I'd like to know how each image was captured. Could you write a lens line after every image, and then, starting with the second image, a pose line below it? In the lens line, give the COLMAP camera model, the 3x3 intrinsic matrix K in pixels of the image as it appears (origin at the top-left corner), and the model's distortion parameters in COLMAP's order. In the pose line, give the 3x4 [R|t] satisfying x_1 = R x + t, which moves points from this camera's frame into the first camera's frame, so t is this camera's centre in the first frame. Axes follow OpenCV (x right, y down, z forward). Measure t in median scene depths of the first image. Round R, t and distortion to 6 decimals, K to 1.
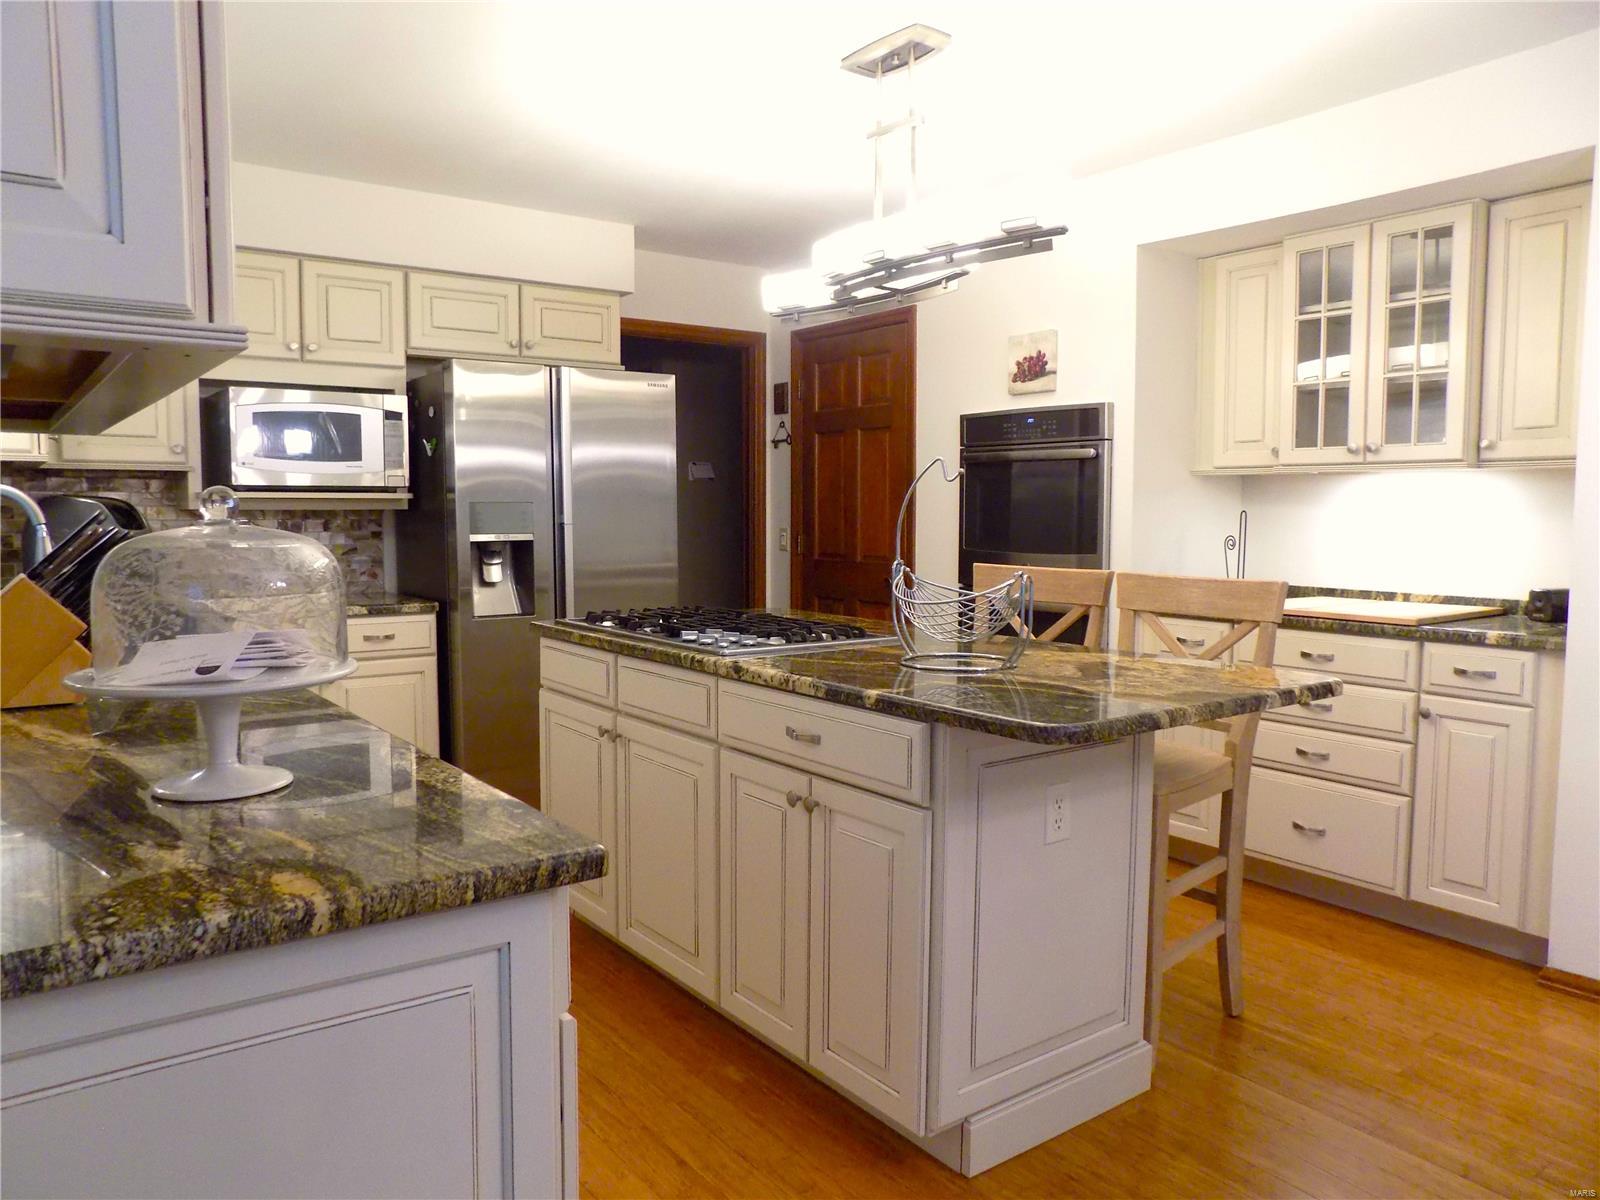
lens RADIAL K [[1076.6, 0, 801.3], [0, 1076.6, 604.7], [0, 0, 1]] dist [0.018444, 0.002271]
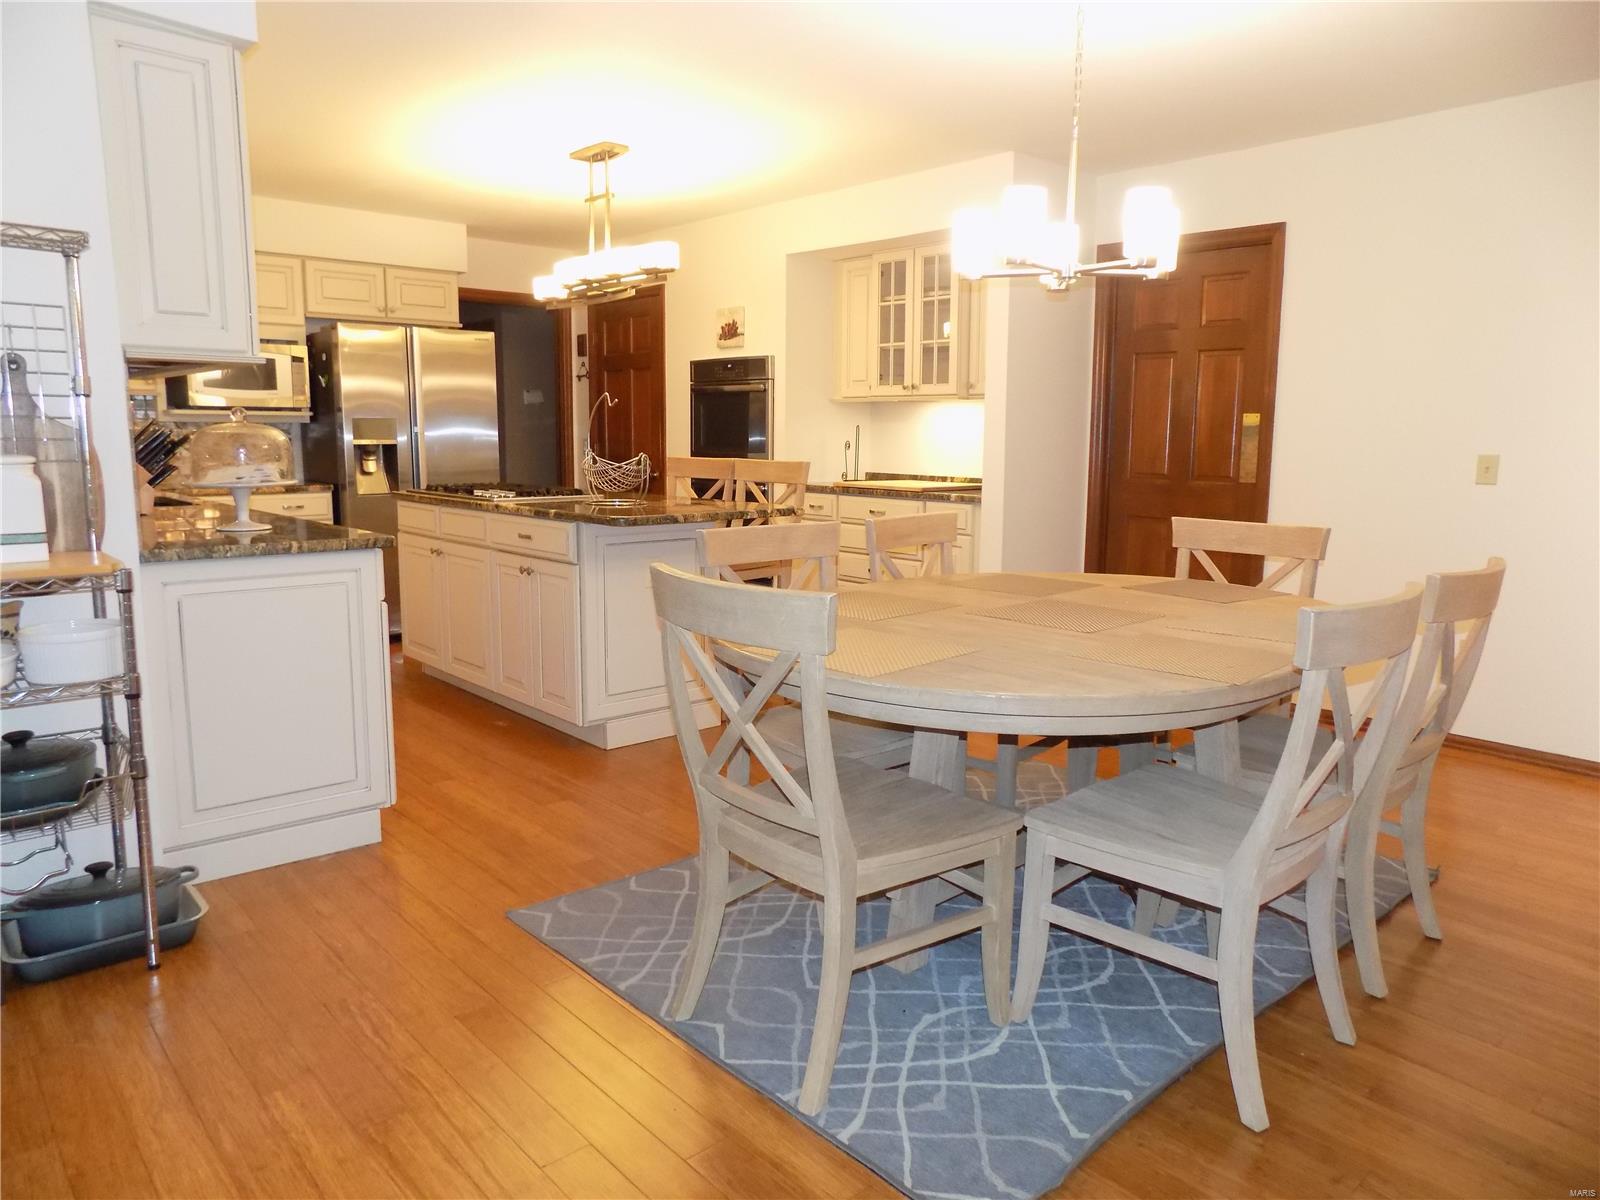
lens RADIAL K [[1096.1, 0, 798.1], [0, 1096.1, 584.8], [0, 0, 1]] dist [0.032149, 0.001725]
pose [[0.997462, -0.009283, 0.070588, 0.198220], [0.005803, 0.998765, 0.049347, 0.063598], [-0.070959, -0.048812, 0.996284, -0.576517]]
